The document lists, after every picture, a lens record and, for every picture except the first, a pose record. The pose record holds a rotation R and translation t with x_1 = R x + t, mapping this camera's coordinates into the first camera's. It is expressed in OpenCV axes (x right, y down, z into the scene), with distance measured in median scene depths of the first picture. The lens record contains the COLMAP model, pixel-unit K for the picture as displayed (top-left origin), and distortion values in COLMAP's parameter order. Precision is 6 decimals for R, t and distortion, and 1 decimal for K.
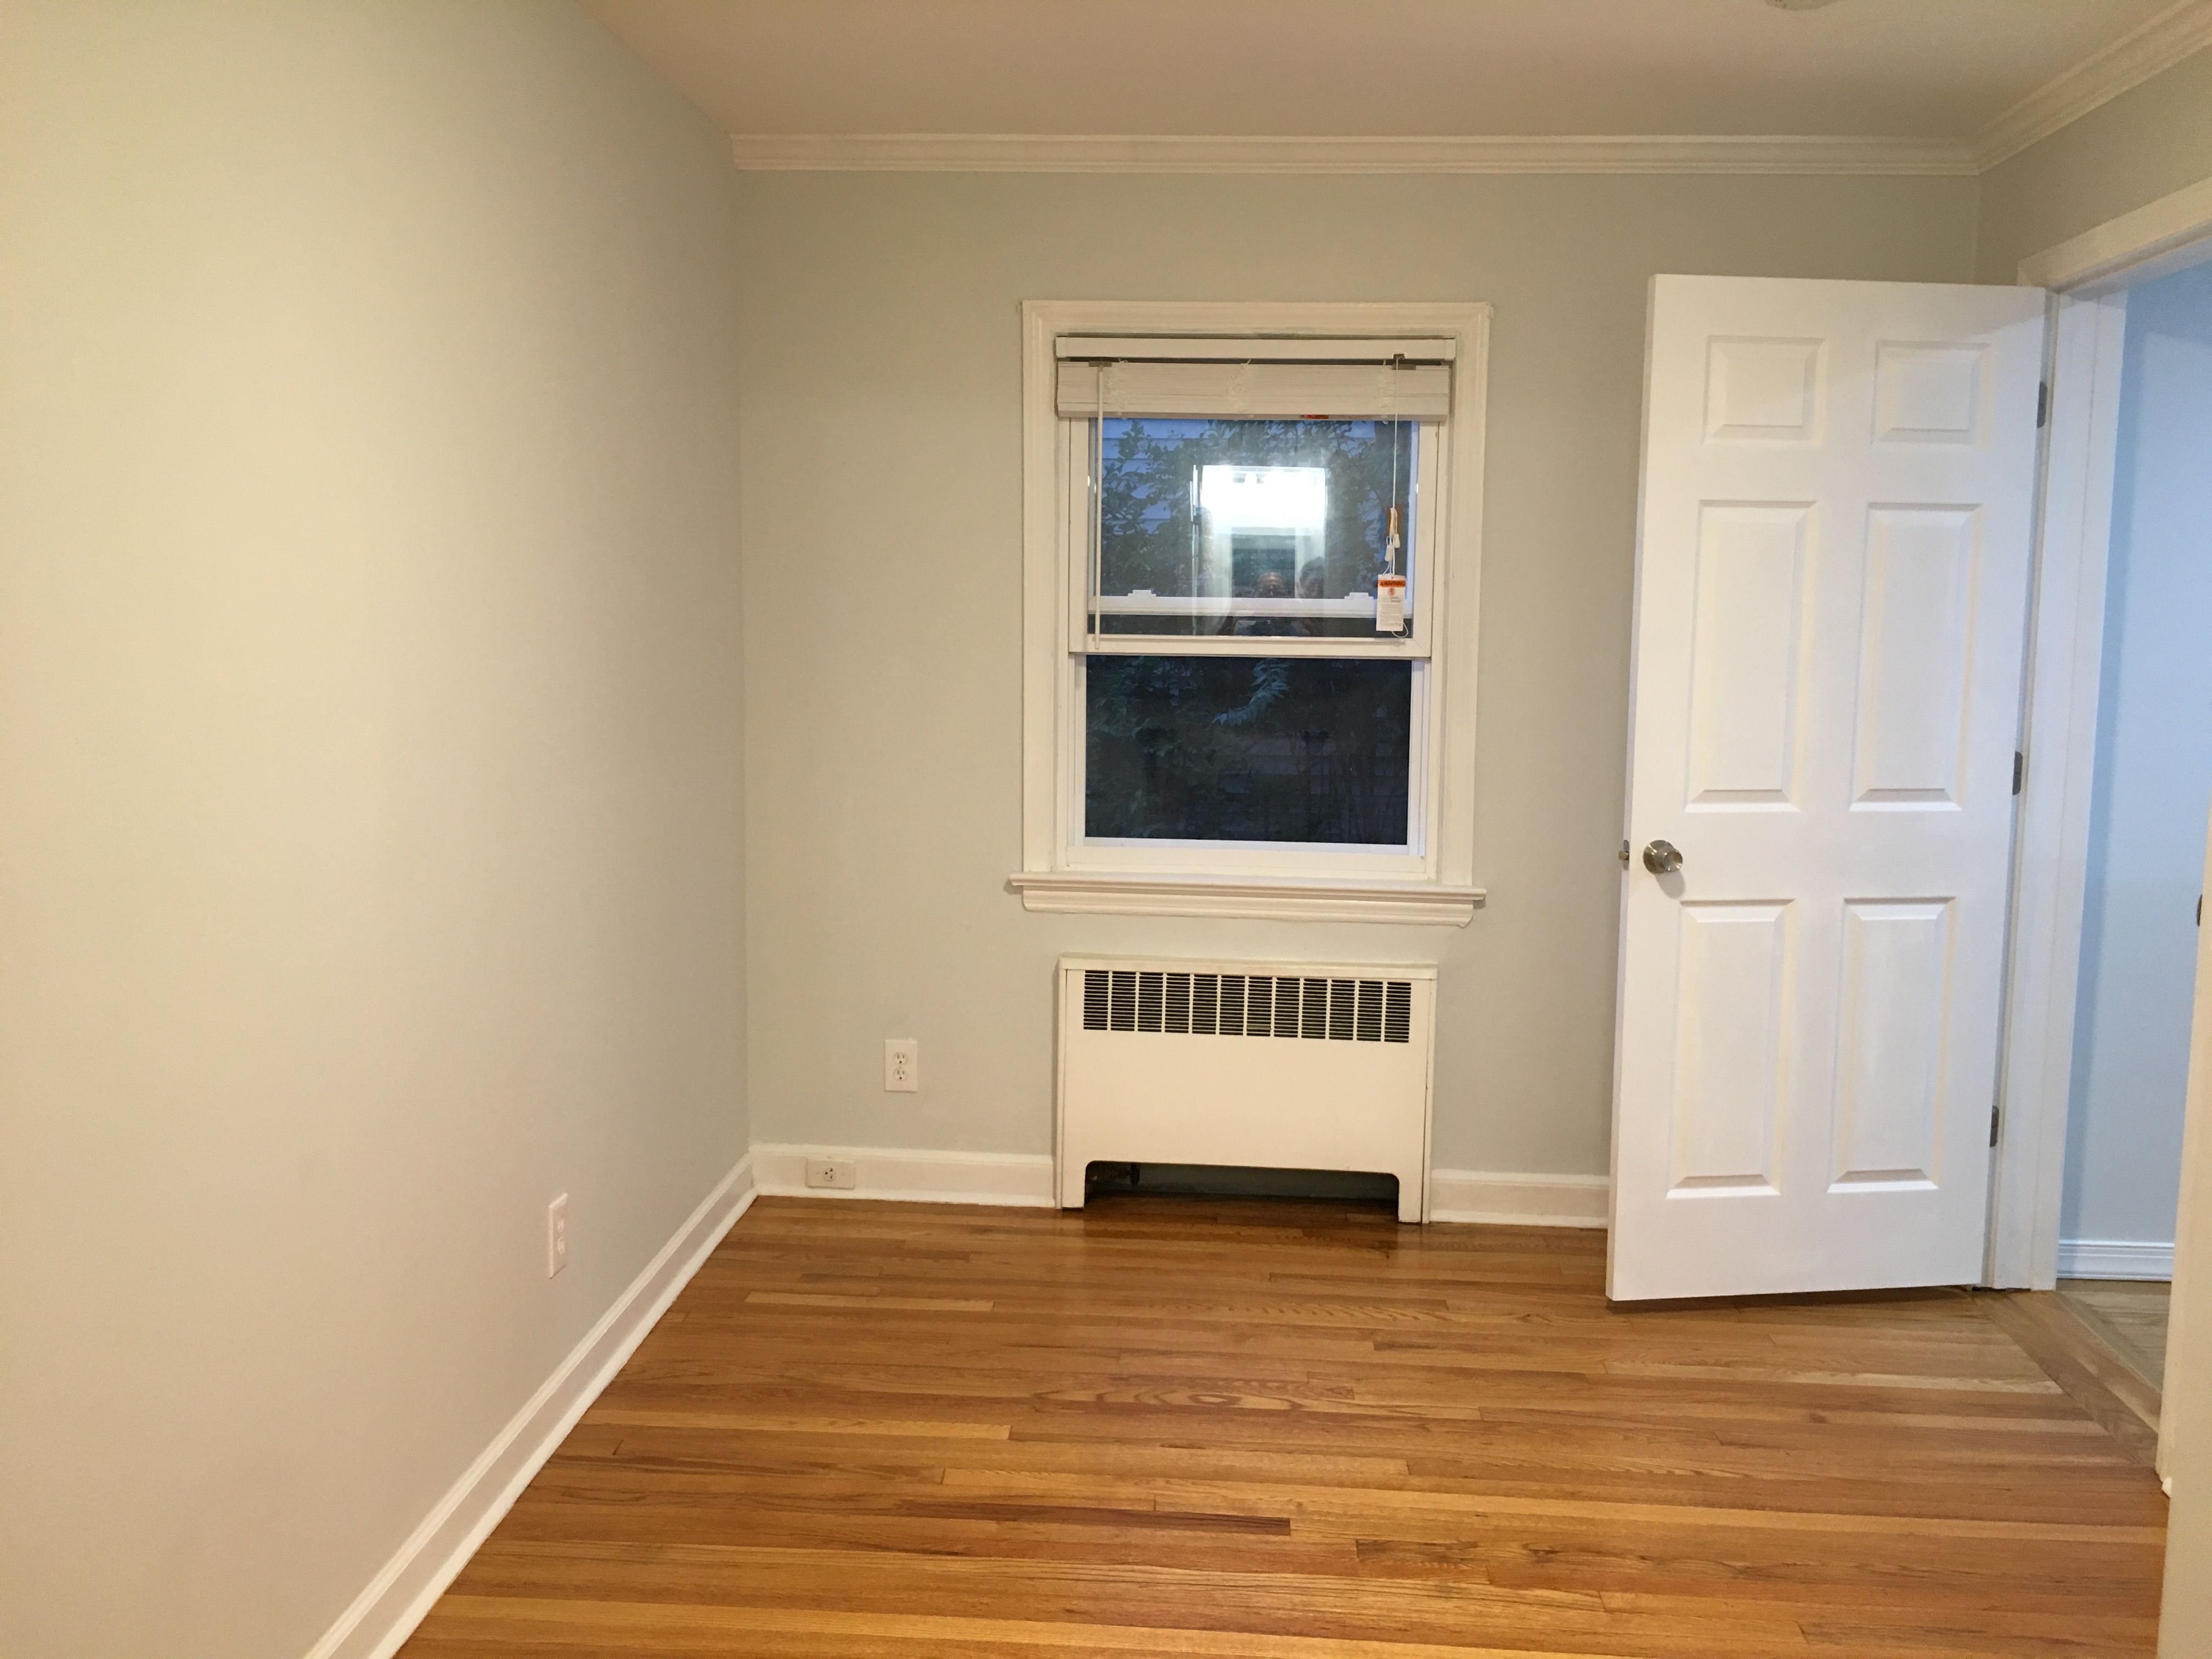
lens RADIAL K [[1906.9, 0, 1106.0], [0, 1906.9, 829.5], [0, 0, 1]] dist [0.012433, 0.005598]
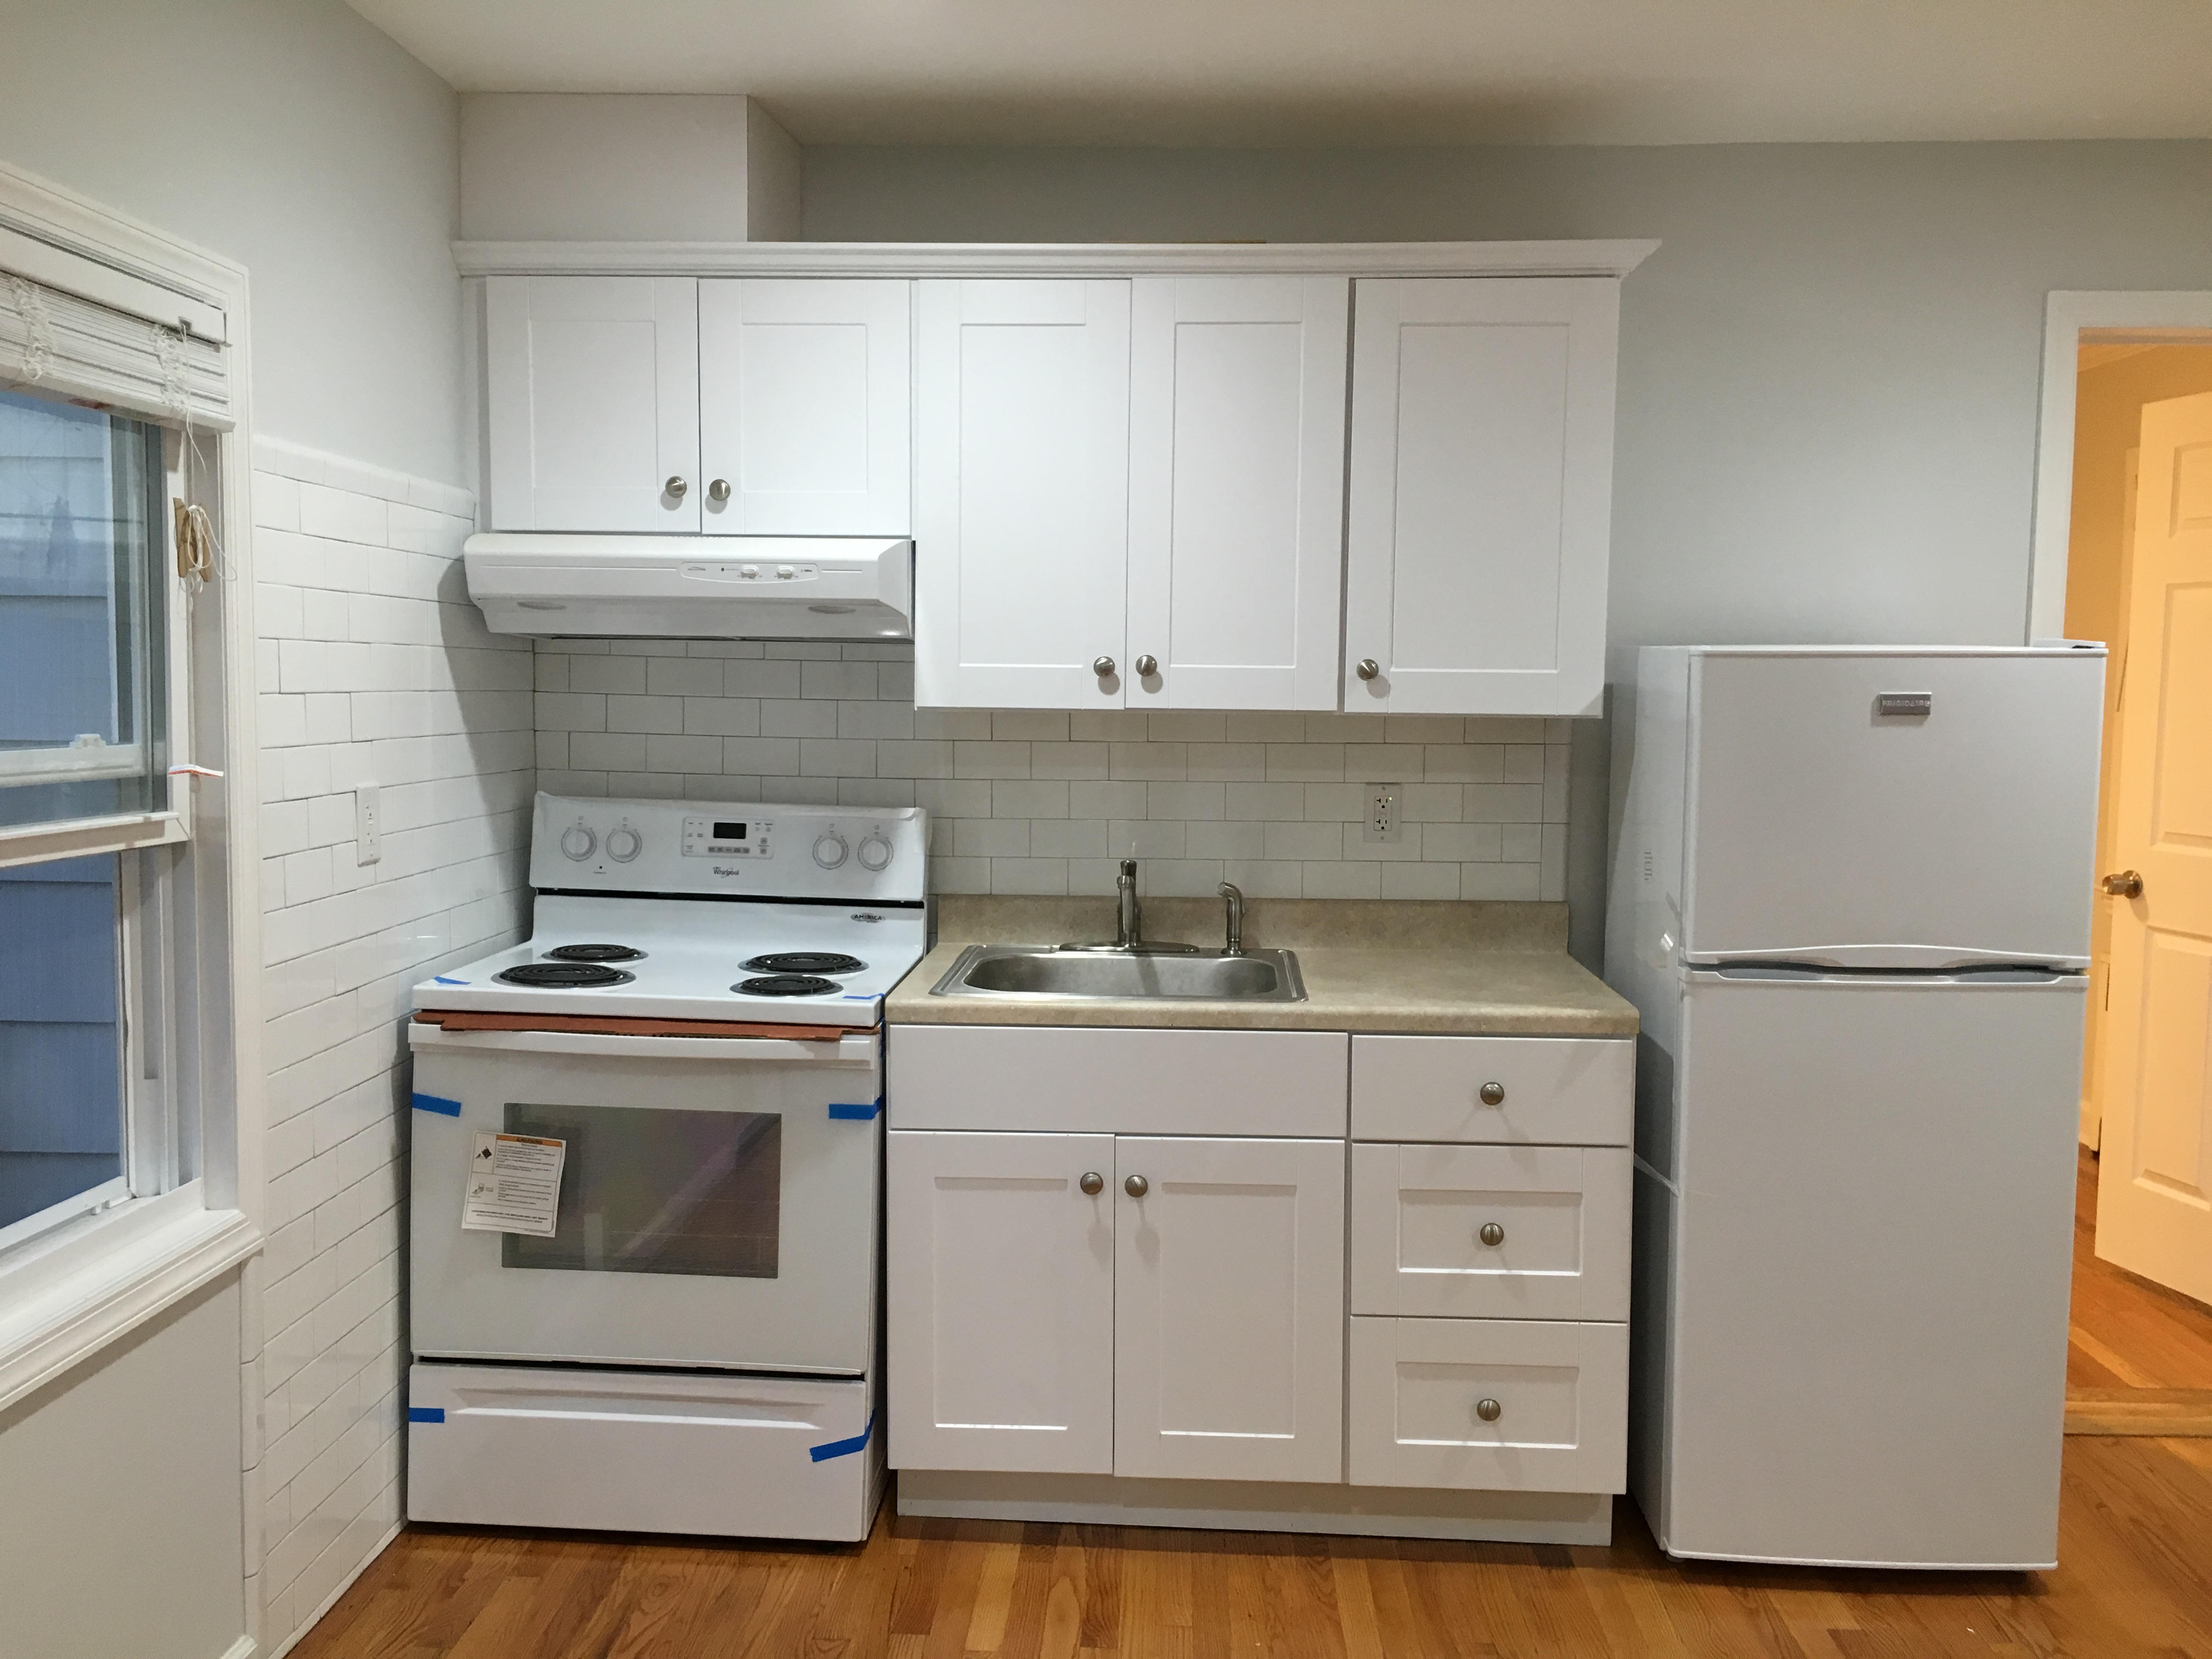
lens RADIAL K [[1882.2, 0, 1096.9], [0, 1882.2, 819.3], [0, 0, 1]] dist [0.072984, -0.093640]
pose [[0.021137, 0.064383, -0.997701, 1.448906], [-0.132148, 0.989349, 0.061045, -0.013284], [0.991005, 0.130554, 0.029420, 0.317700]]
